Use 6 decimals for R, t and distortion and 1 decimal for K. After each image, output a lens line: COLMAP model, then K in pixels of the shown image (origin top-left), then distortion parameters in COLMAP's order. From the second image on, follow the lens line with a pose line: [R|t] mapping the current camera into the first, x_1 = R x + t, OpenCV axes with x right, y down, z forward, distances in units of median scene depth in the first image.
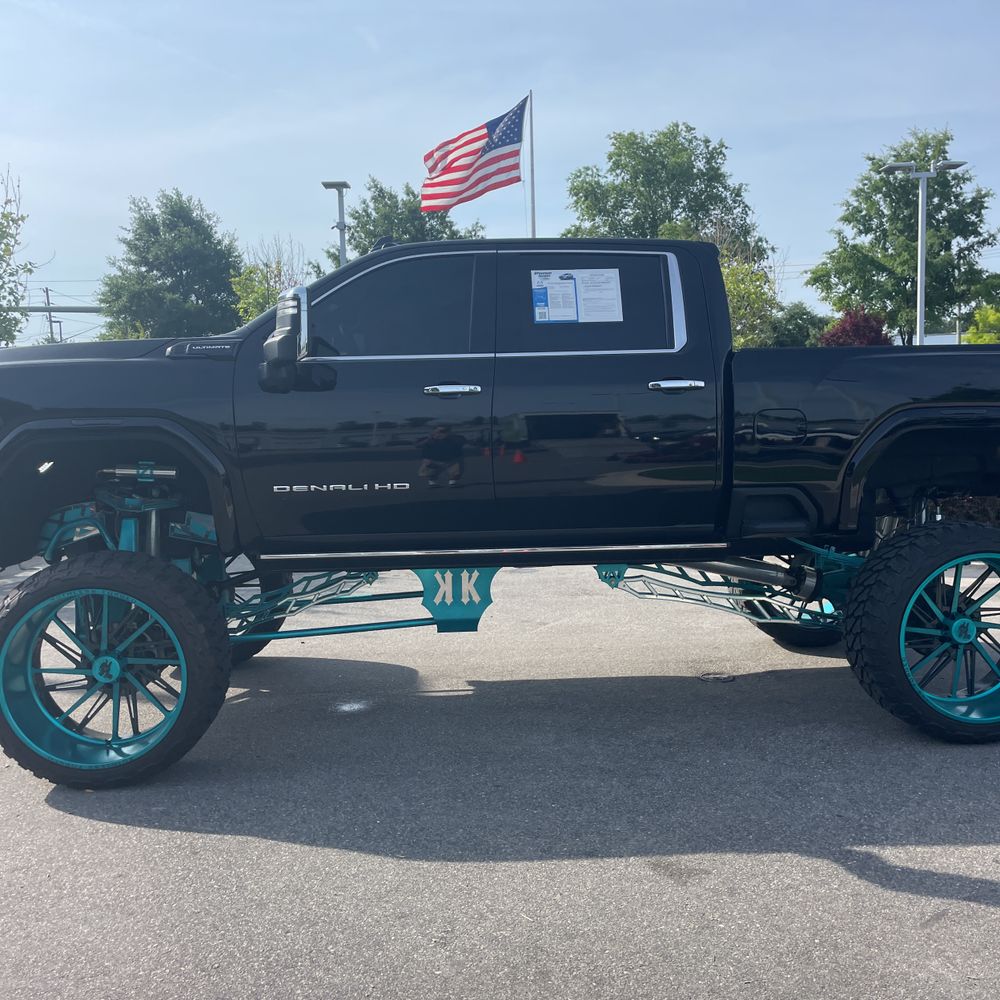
lens RADIAL K [[1029.5, 0, 501.0], [0, 1029.5, 493.2], [0, 0, 1]] dist [0.039868, 0.000000]
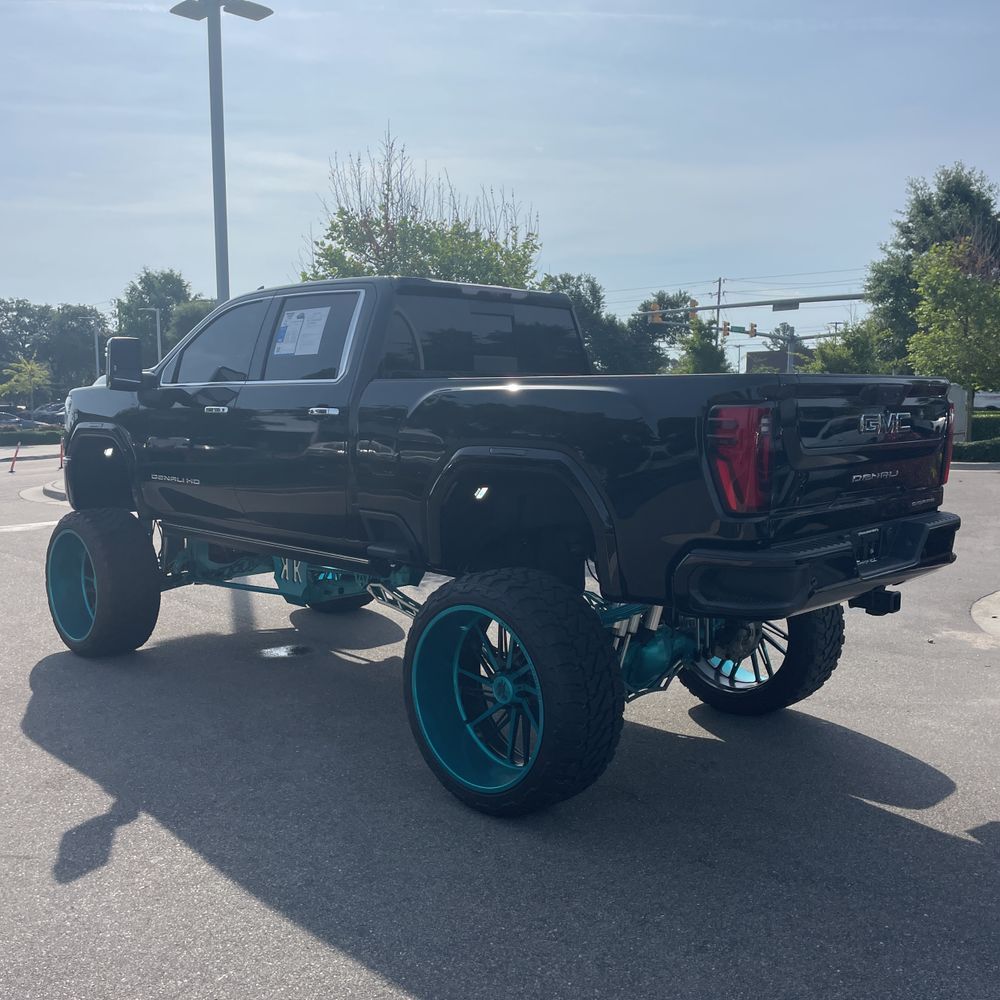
lens RADIAL K [[1029.5, 0, 490.6], [0, 1029.5, 501.3], [0, 0, 1]] dist [0.039868, 0.000000]
pose [[0.663593, 0.090703, -0.742575, 1.015733], [-0.069968, 0.995797, 0.059107, -0.077863], [0.744815, 0.012734, 0.667150, 0.351174]]
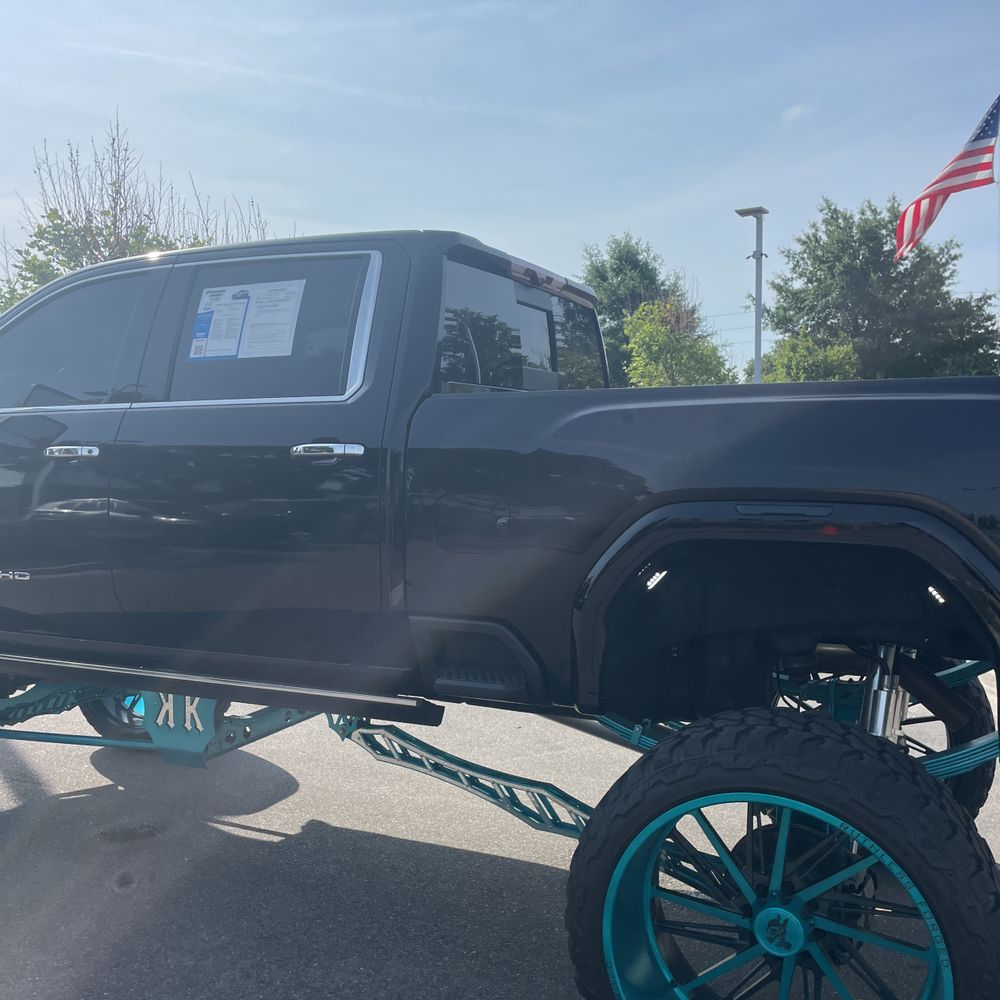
lens RADIAL K [[1029.5, 0, 494.8], [0, 1029.5, 506.2], [0, 0, 1]] dist [0.039868, 0.000000]
pose [[0.875658, 0.036076, -0.481583, 0.521118], [-0.047360, 0.998814, -0.011291, -0.060219], [0.480605, 0.032695, 0.876328, 0.431455]]
